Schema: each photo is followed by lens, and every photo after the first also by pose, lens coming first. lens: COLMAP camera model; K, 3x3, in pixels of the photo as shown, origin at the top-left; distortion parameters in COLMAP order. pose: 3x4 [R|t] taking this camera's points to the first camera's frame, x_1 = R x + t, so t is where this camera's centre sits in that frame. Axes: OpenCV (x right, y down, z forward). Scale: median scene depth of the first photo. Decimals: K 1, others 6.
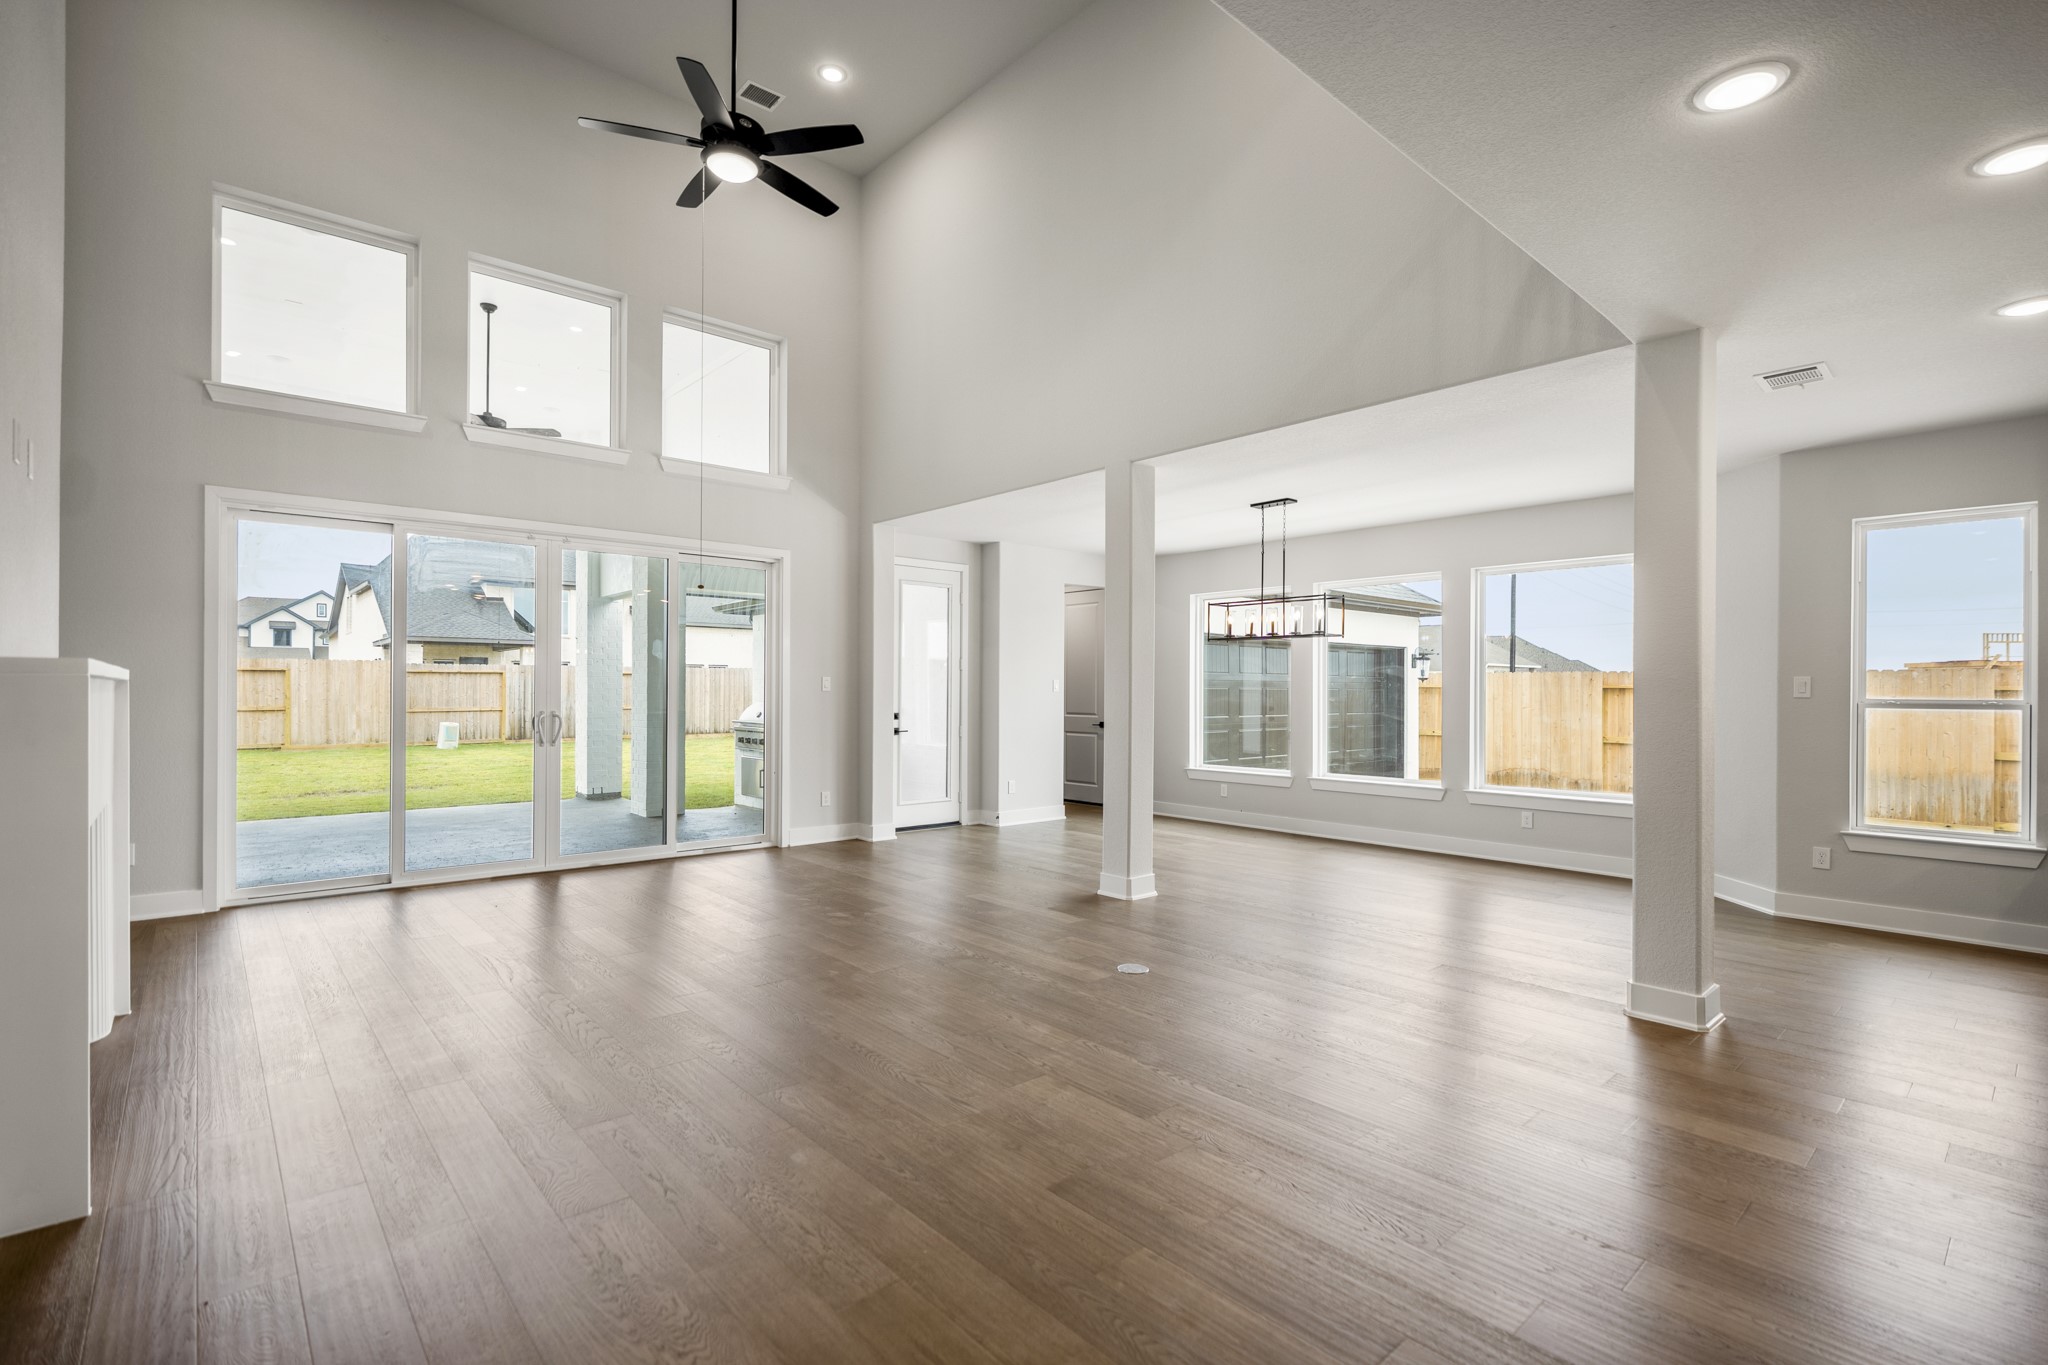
lens RADIAL K [[942.5, 0, 1027.4], [0, 942.5, 691.3], [0, 0, 1]] dist [-0.003879, 0.000067]
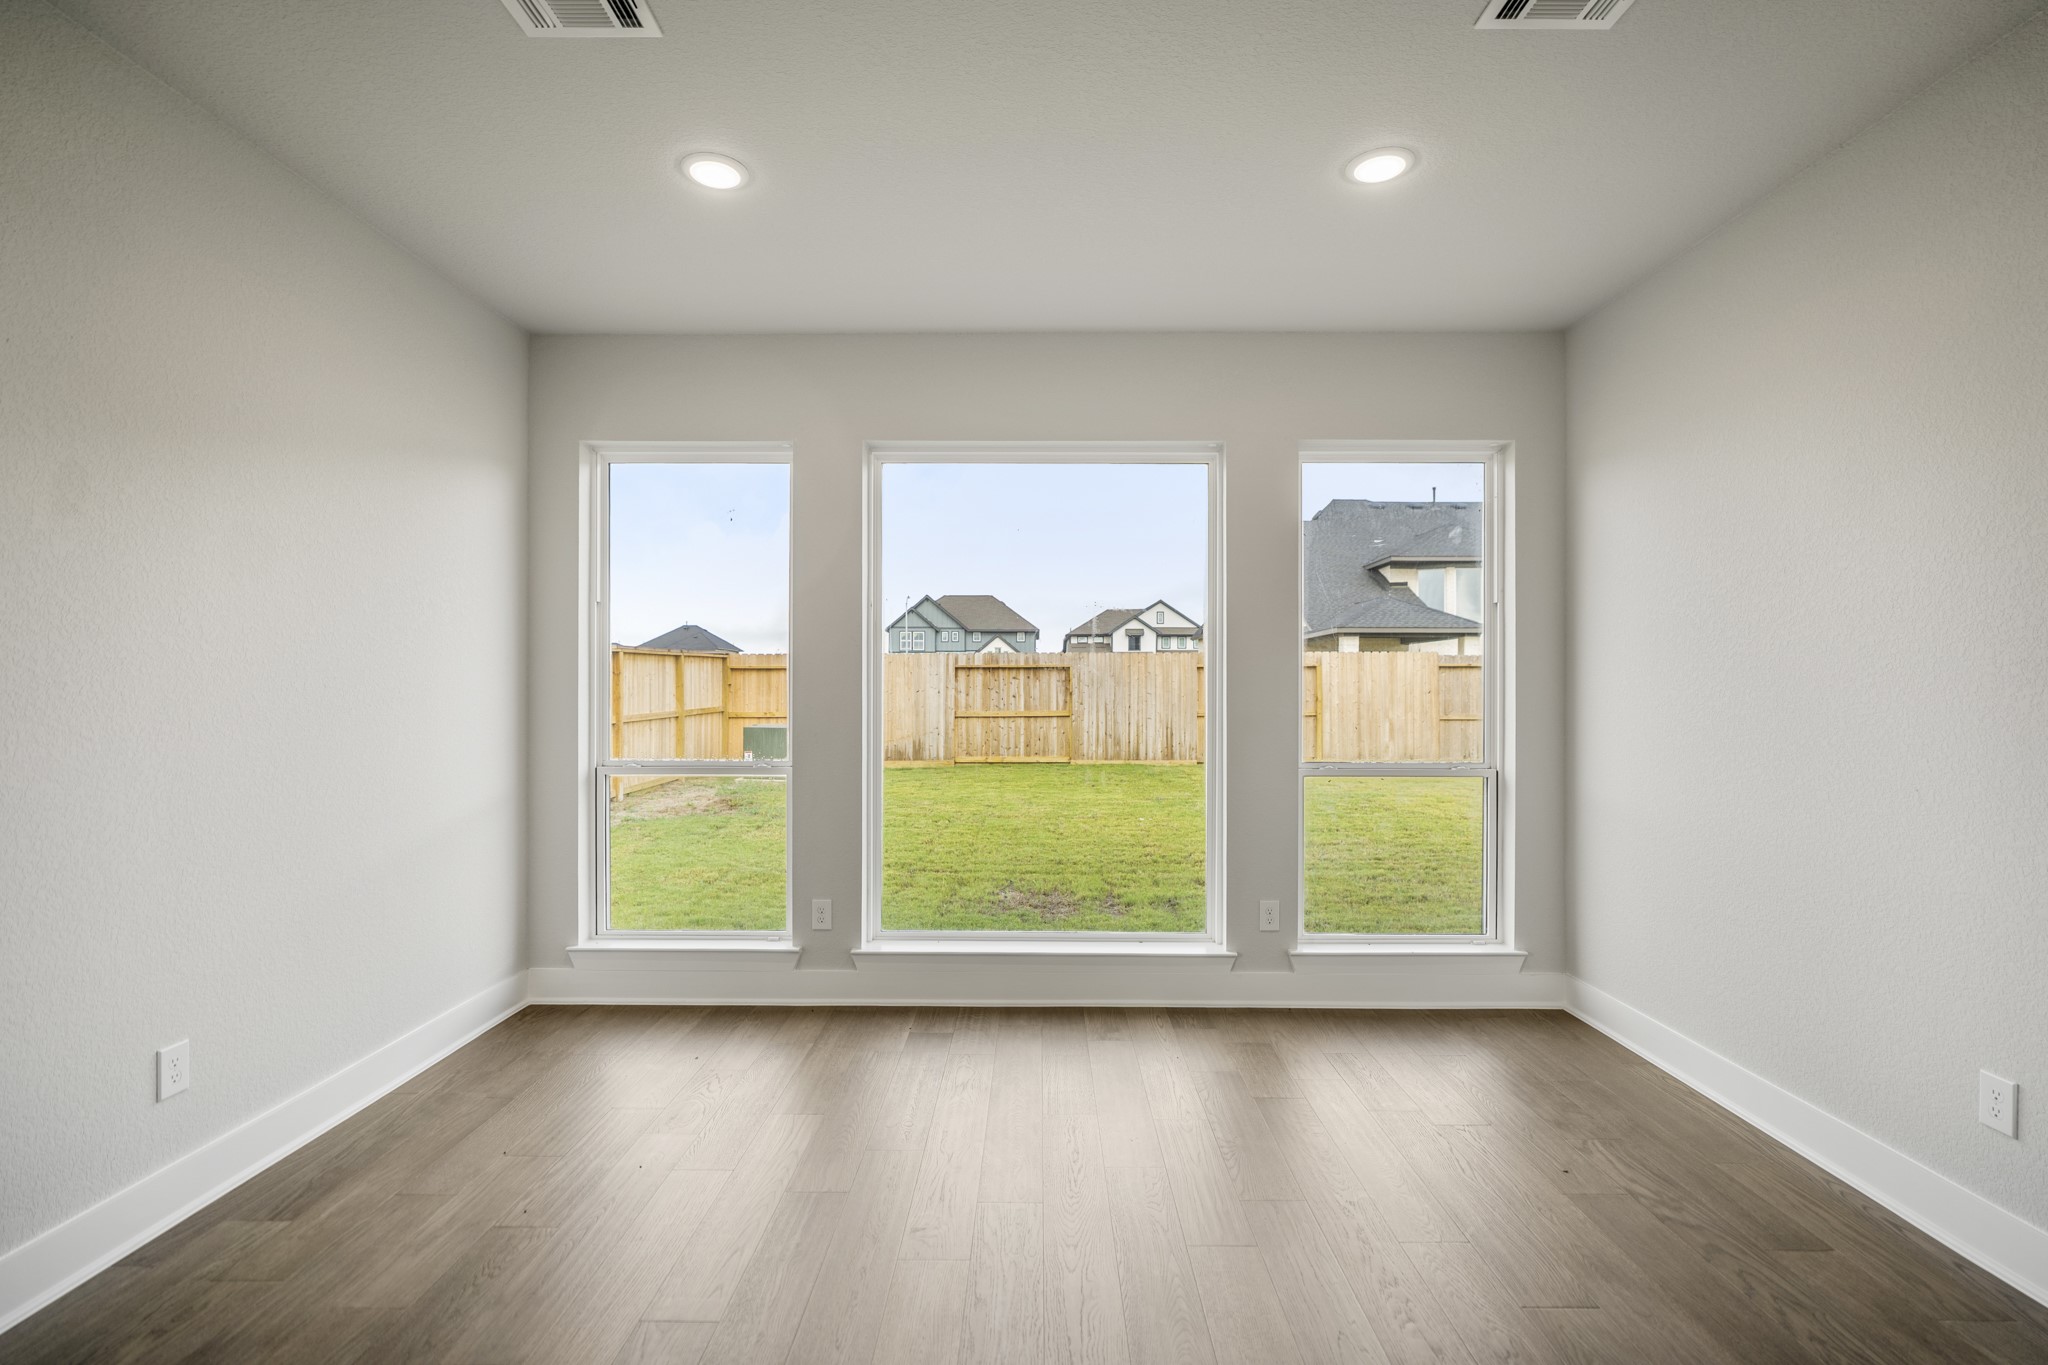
lens RADIAL K [[942.5, 0, 1029.8], [0, 942.5, 685.3], [0, 0, 1]] dist [-0.003879, 0.000067]
pose [[0.741400, -0.002730, -0.671058, -0.809017], [-0.000182, 0.999991, -0.004269, -0.004816], [0.671063, 0.003287, 0.741393, 0.441578]]
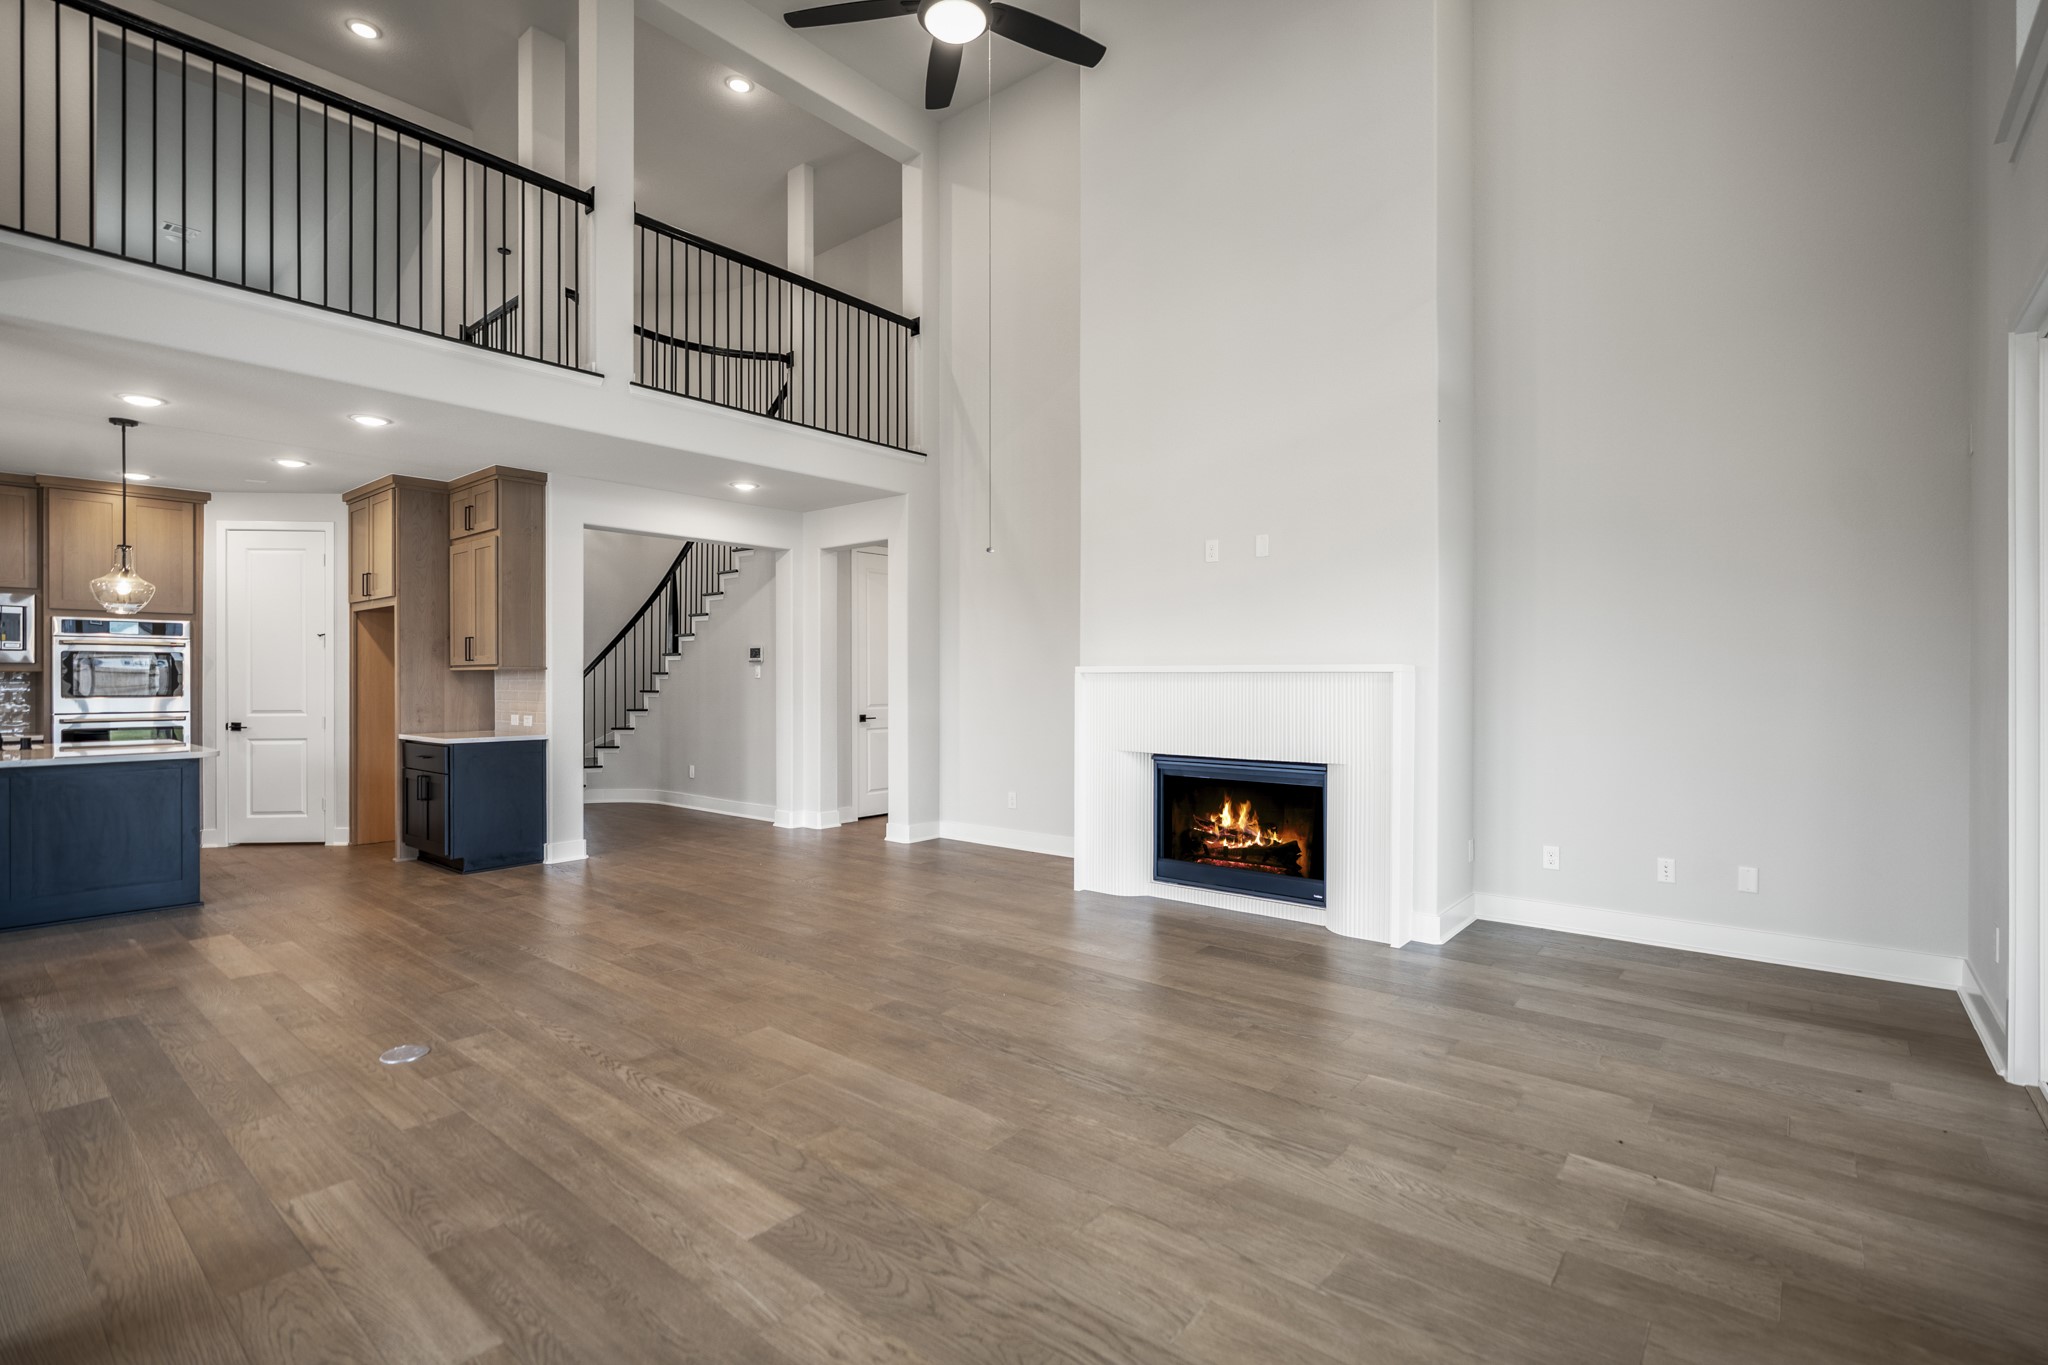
lens RADIAL K [[942.5, 0, 1019.7], [0, 942.5, 678.8], [0, 0, 1]] dist [-0.003879, 0.000067]
pose [[-0.988552, -0.005767, -0.150772, -0.105214], [-0.005144, 0.999977, -0.004520, 0.001978], [0.150795, -0.003693, -0.988558, 0.761128]]
